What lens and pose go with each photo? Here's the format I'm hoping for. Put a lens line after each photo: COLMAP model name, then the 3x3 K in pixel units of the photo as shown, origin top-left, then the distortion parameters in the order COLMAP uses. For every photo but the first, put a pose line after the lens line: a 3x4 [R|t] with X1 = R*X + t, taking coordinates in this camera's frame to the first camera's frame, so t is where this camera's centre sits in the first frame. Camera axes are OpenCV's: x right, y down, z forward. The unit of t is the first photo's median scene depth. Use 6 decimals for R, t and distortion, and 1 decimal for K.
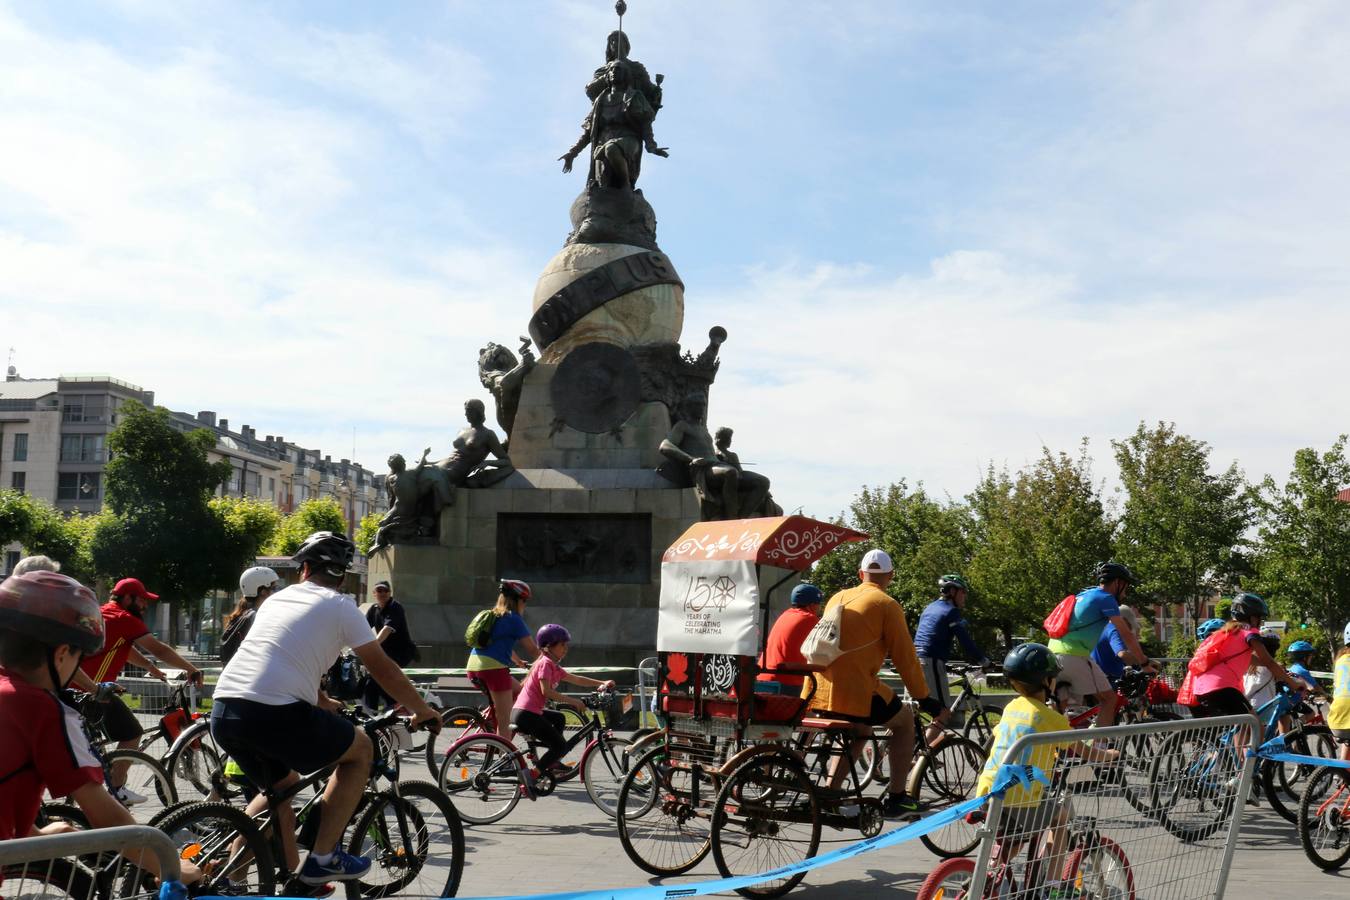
lens RADIAL K [[1479.1, 0, 675.0], [0, 1479.1, 450.0], [0, 0, 1]] dist [-0.095596, 0.038913]
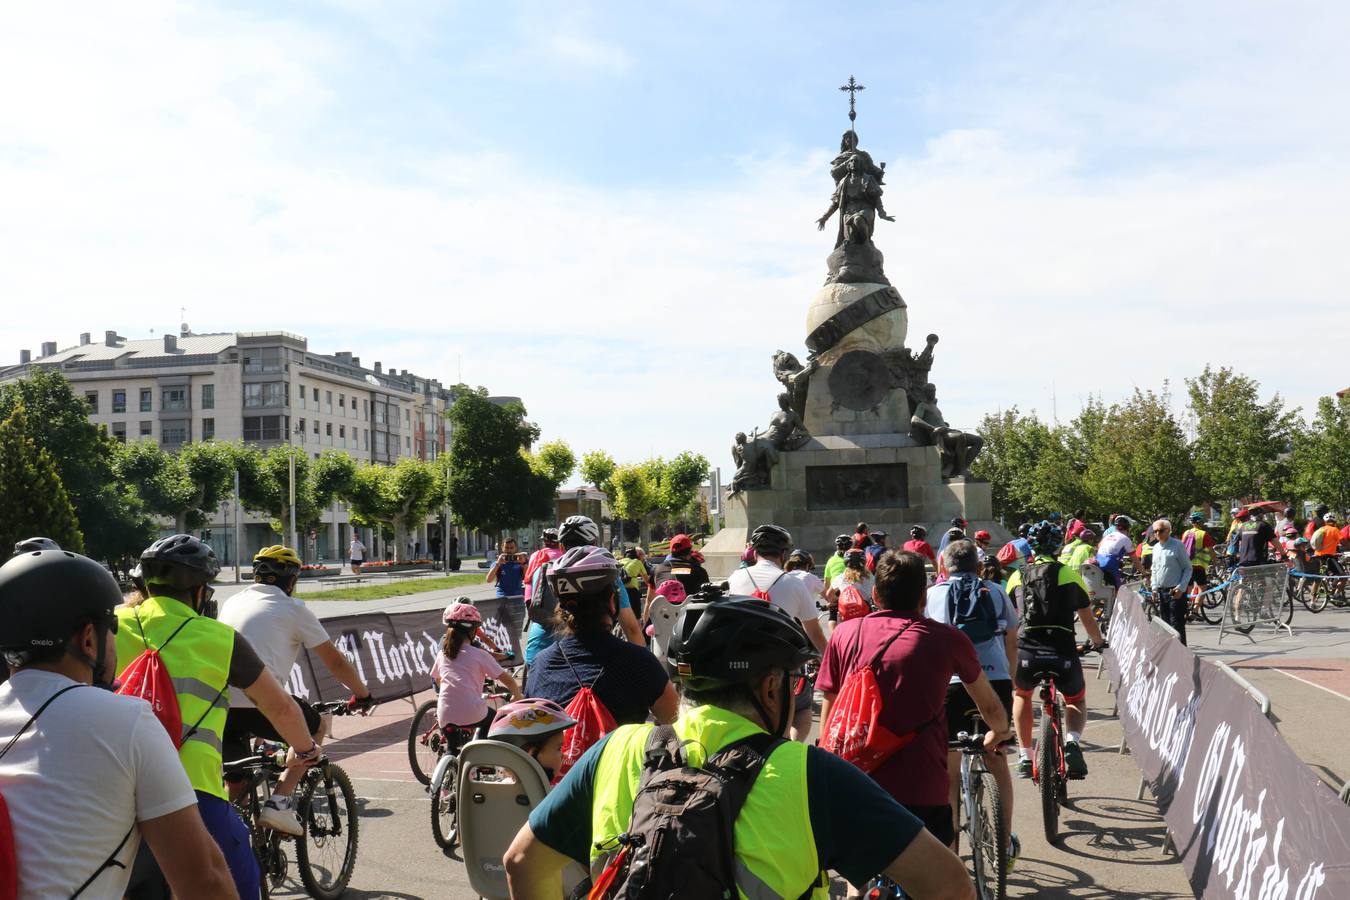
lens RADIAL K [[1474.1, 0, 675.0], [0, 1474.1, 450.0], [0, 0, 1]] dist [-0.112082, 0.092755]
pose [[0.998584, -0.045420, -0.027711, -0.200940], [0.047249, 0.996470, 0.069393, -0.083592], [0.024462, -0.070604, 0.997204, -0.516513]]
